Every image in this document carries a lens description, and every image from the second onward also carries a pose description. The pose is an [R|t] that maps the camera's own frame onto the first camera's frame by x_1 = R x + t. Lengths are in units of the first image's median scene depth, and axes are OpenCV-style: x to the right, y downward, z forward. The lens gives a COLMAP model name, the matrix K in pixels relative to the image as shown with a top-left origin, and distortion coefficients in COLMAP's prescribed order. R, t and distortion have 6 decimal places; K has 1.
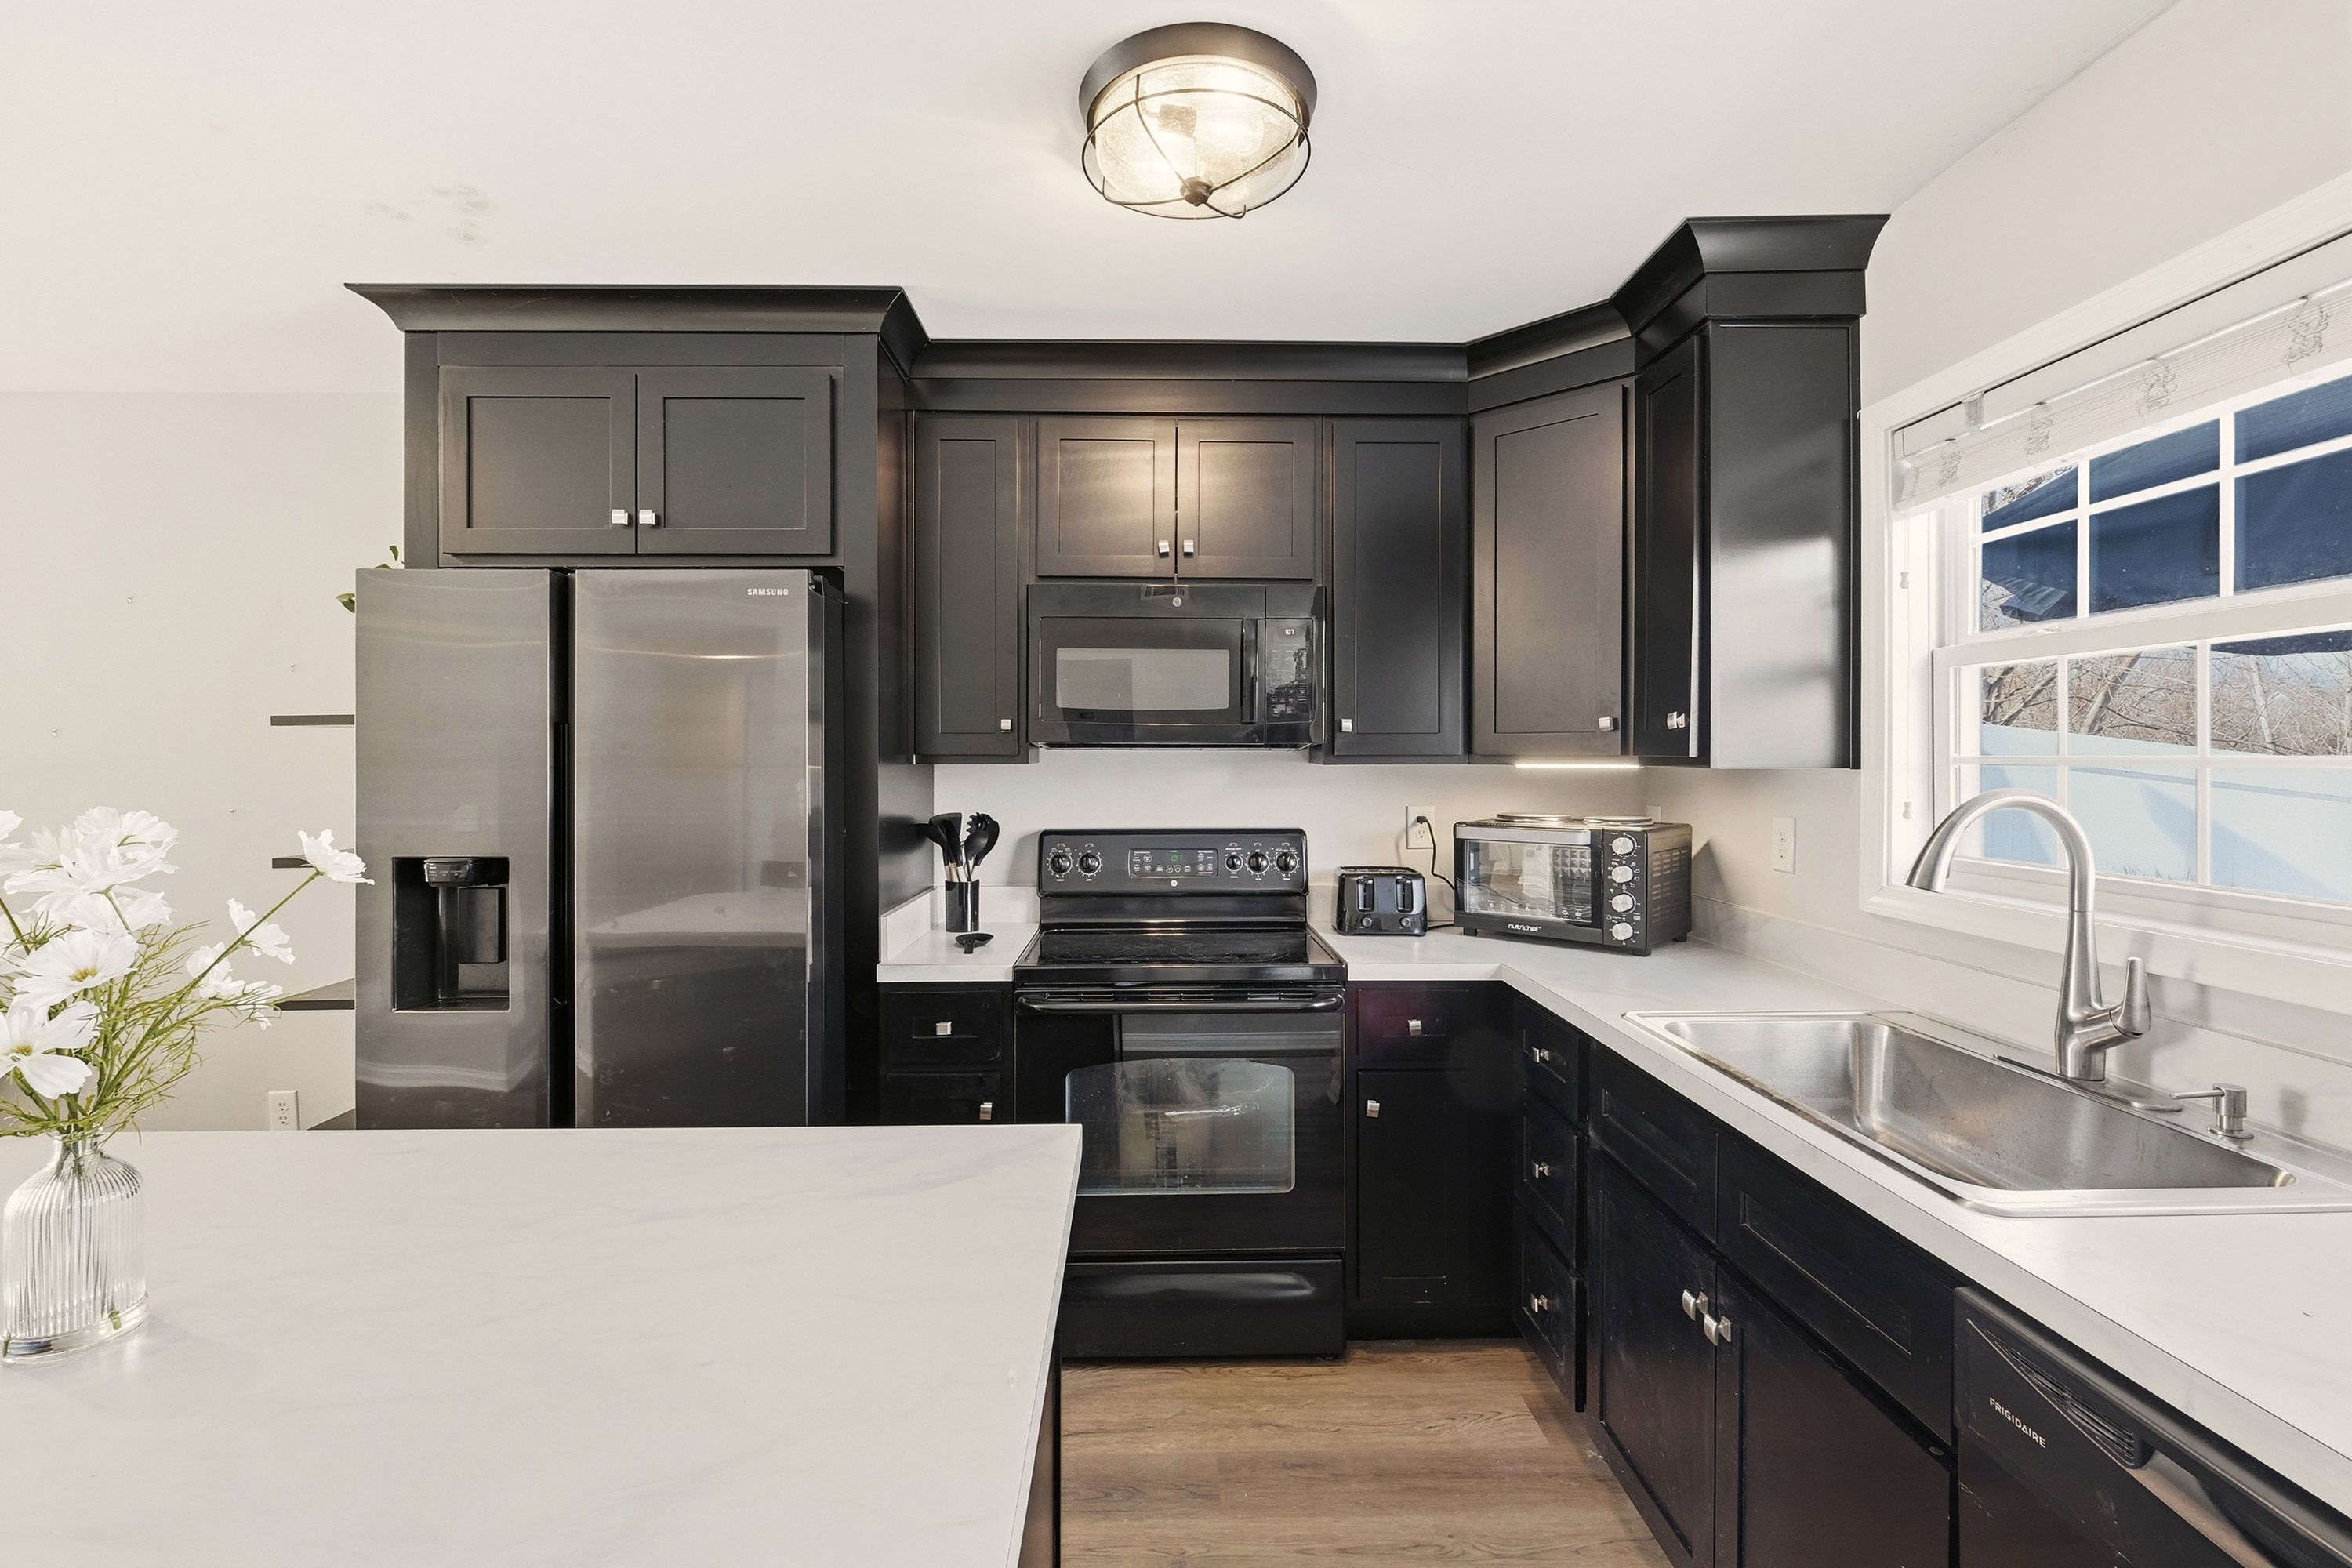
lens RADIAL K [[1036.8, 0, 1173.2], [0, 1036.8, 770.5], [0, 0, 1]] dist [-0.004608, -0.000472]
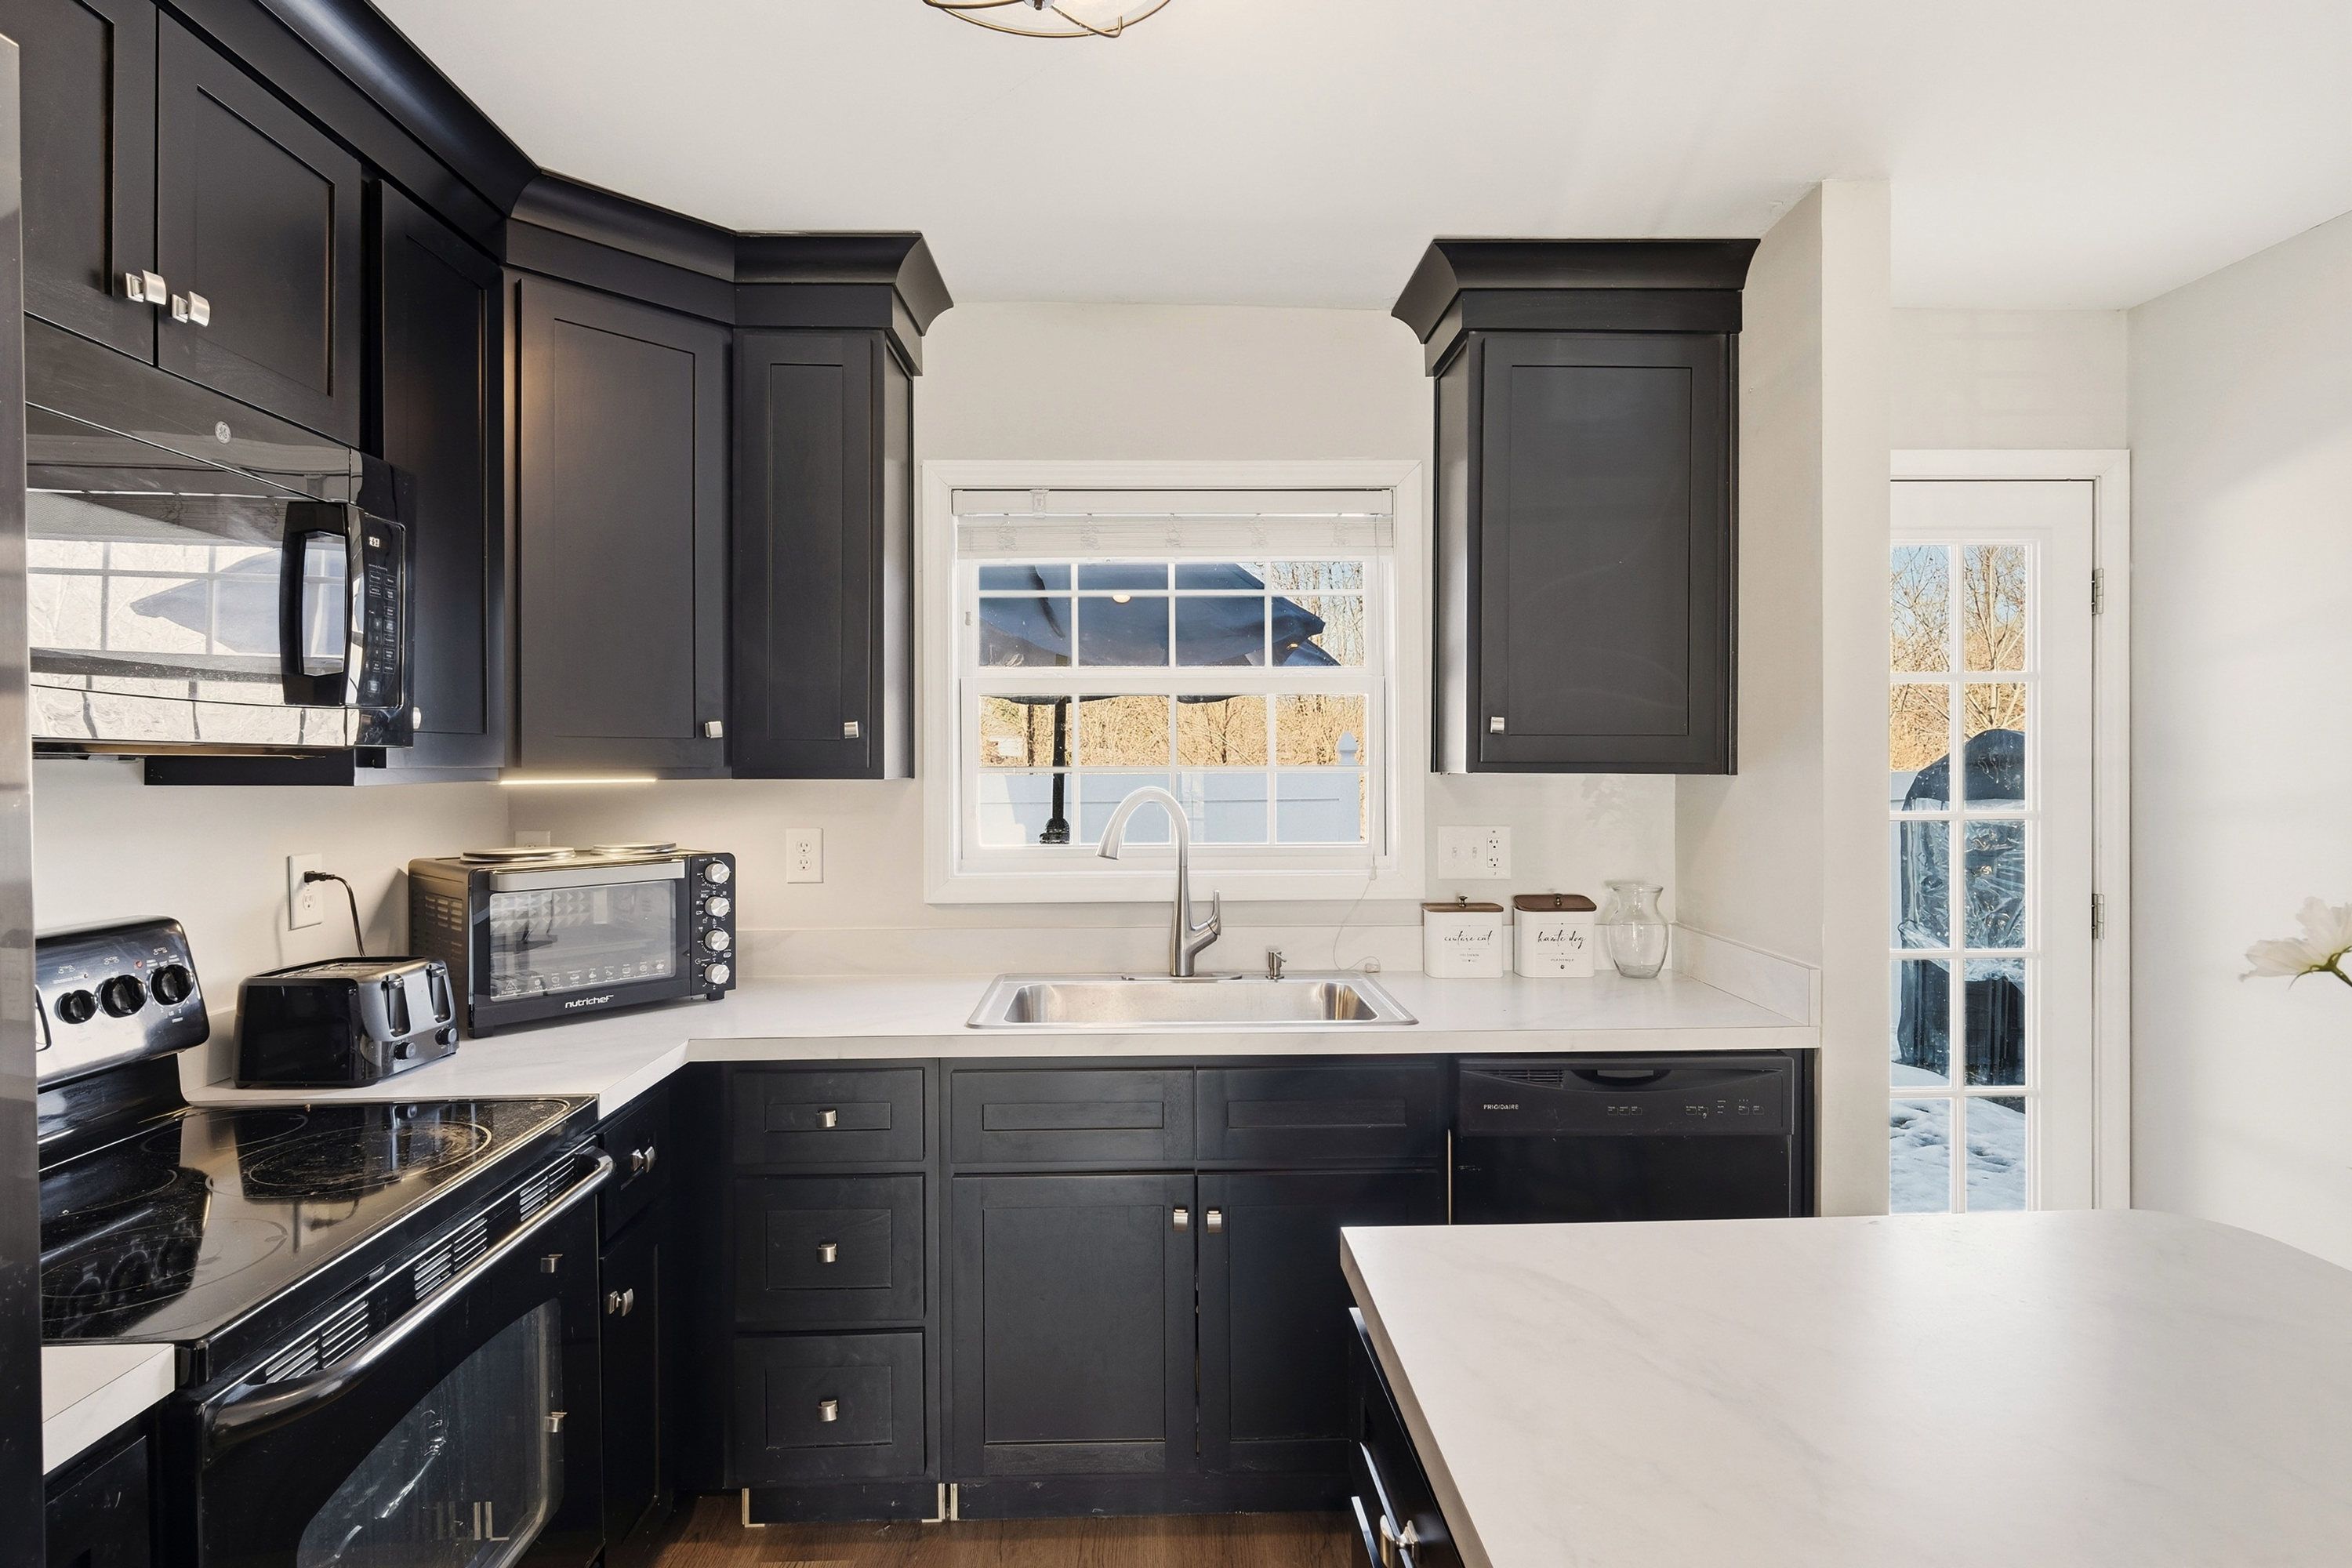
lens RADIAL K [[1197.6, 0, 1176.0], [0, 1197.6, 784.0], [0, 0, 1]] dist [-0.000993, -0.000038]
pose [[-0.003199, -0.013177, 0.999908, -0.610118], [0.018424, 0.999743, 0.013234, -0.007844], [-0.999825, 0.018464, -0.002955, 0.693200]]
